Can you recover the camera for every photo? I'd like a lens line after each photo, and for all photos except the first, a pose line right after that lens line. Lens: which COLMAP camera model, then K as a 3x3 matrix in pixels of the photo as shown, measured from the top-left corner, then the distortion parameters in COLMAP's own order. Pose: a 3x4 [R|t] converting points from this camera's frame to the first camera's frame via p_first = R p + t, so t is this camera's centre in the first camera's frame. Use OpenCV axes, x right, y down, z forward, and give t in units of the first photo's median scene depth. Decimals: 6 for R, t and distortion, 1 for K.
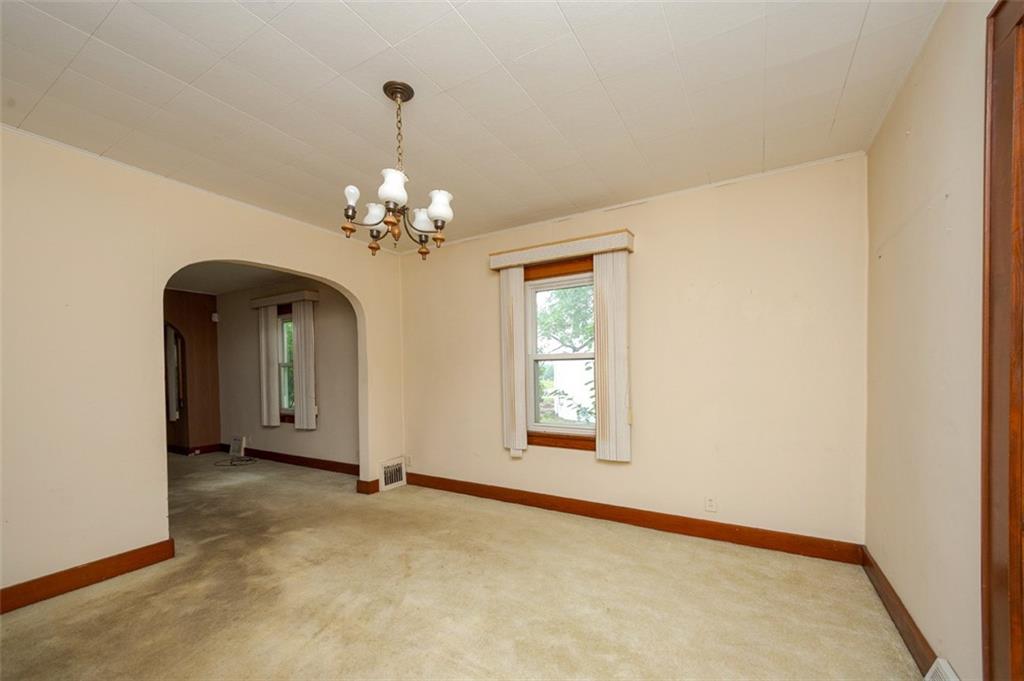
lens RADIAL K [[404.8, 0, 507.9], [0, 404.8, 379.2], [0, 0, 1]] dist [-0.000429, 0.000043]
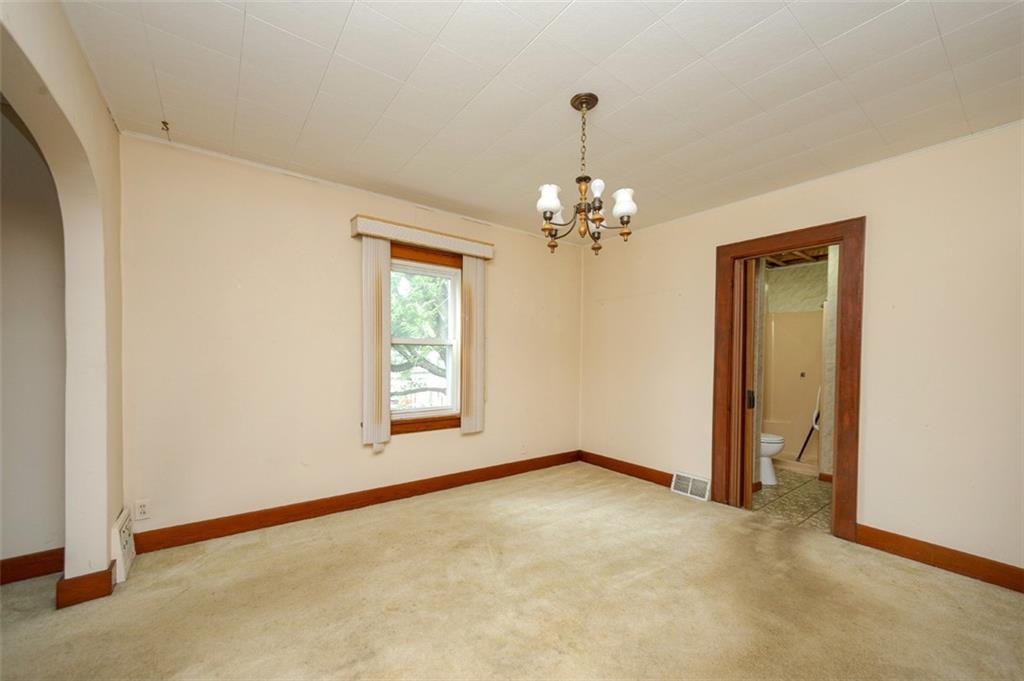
lens RADIAL K [[398.9, 0, 517.6], [0, 398.9, 360.2], [0, 0, 1]] dist [-0.001445, -0.000363]
pose [[0.380842, 0.004186, 0.924631, -0.778178], [-0.001505, 0.999991, -0.003907, -0.006960], [-0.924639, 0.000097, 0.380845, 0.438871]]
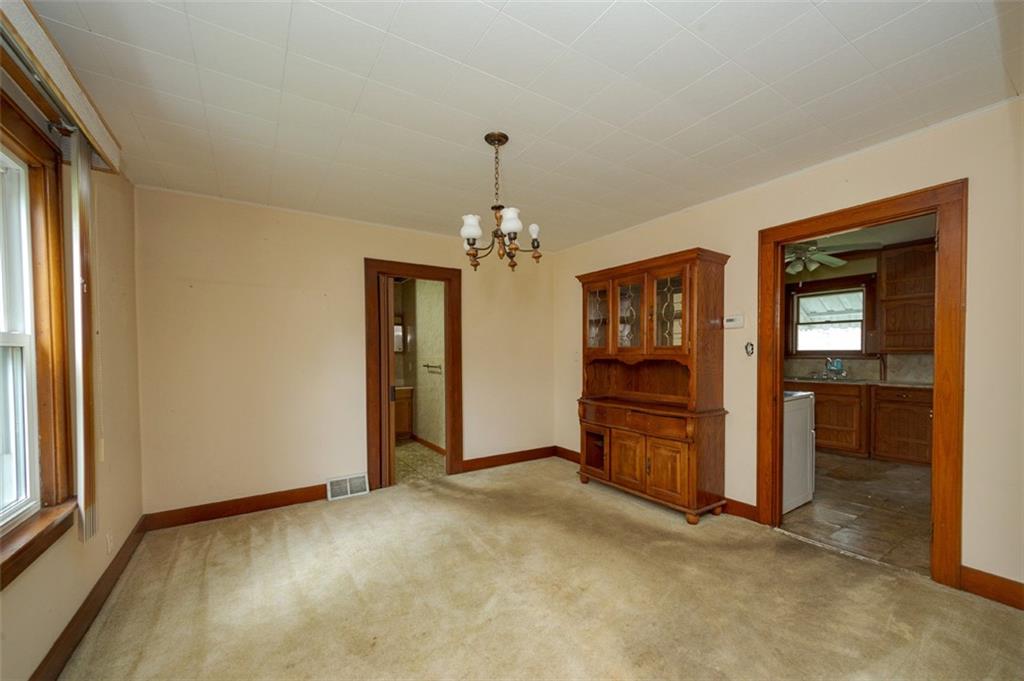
lens RADIAL K [[413.9, 0, 517.3], [0, 413.9, 359.3], [0, 0, 1]] dist [-0.002245, -0.000191]
pose [[-0.897518, 0.012363, 0.440804, -0.513988], [0.026641, 0.999301, 0.026217, -0.040003], [-0.440172, 0.035273, -0.897220, 1.251631]]
